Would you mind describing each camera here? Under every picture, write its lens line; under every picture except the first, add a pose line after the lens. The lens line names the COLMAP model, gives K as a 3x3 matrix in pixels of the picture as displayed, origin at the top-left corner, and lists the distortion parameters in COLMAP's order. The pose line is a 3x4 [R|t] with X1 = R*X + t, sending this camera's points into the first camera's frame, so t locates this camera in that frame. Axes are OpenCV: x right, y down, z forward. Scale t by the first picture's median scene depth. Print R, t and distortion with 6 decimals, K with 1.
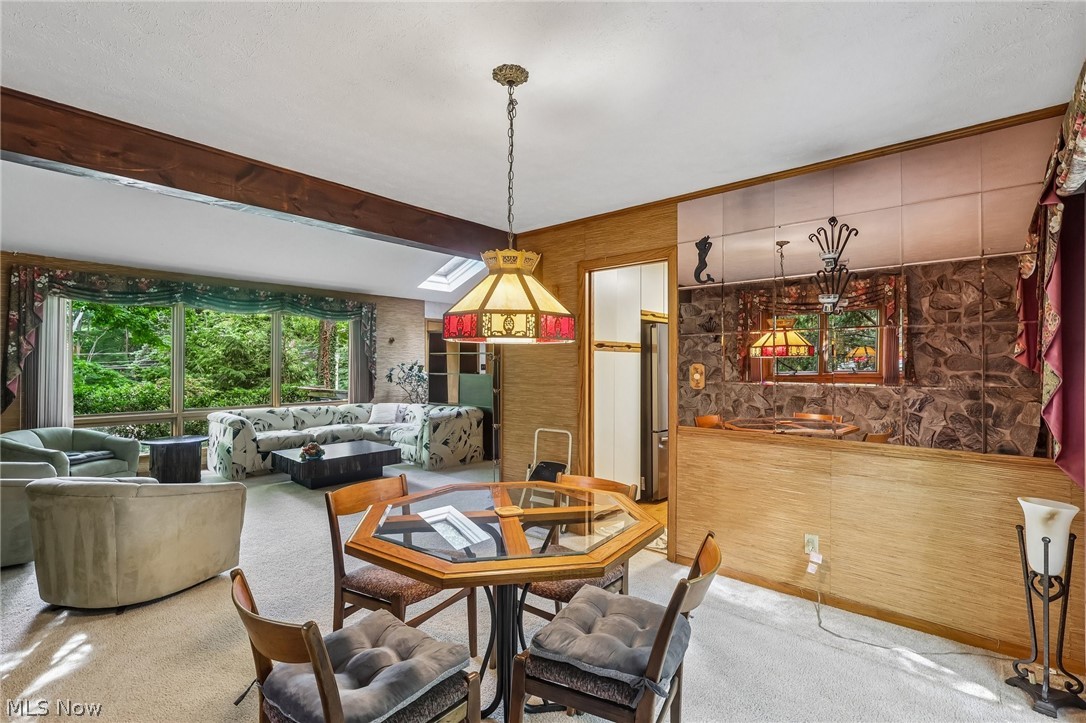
lens RADIAL K [[503.2, 0, 543.0], [0, 503.2, 361.5], [0, 0, 1]] dist [0.002055, 0.000539]
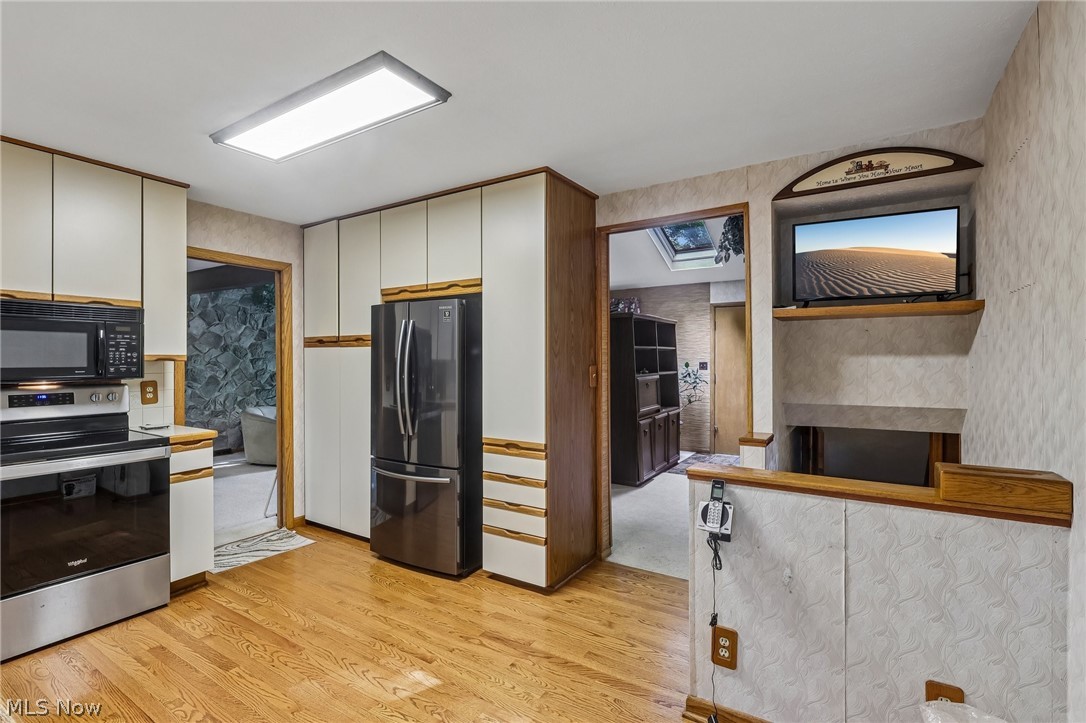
lens RADIAL K [[504.9, 0, 543.4], [0, 504.9, 360.0], [0, 0, 1]] dist [-0.000113, 0.000508]
pose [[0.164046, -0.000482, -0.986452, 0.778552], [0.006293, 0.999980, 0.000557, 0.002316], [0.986433, -0.006299, 0.164046, 0.902004]]
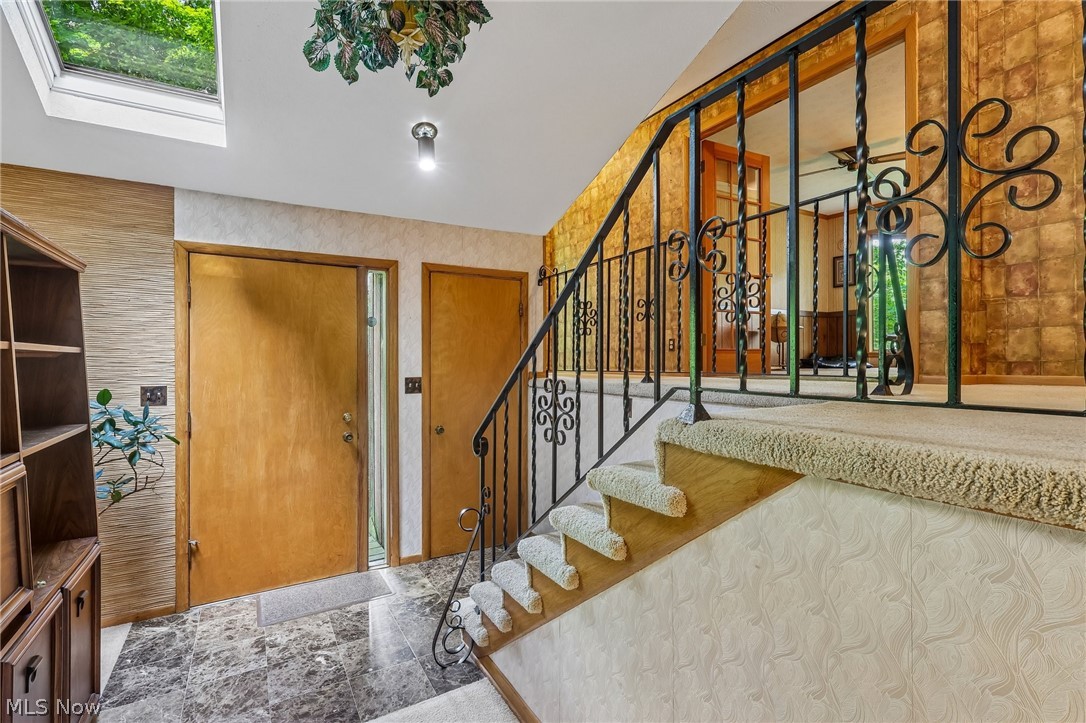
lens RADIAL K [[512.2, 0, 544.4], [0, 512.2, 359.0], [0, 0, 1]] dist [0.001239, 0.000358]
pose [[0.951036, -0.006827, -0.309003, 0.139825], [0.009054, 0.999942, 0.005771, -0.014716], [0.308946, -0.008286, 0.951043, 1.135510]]
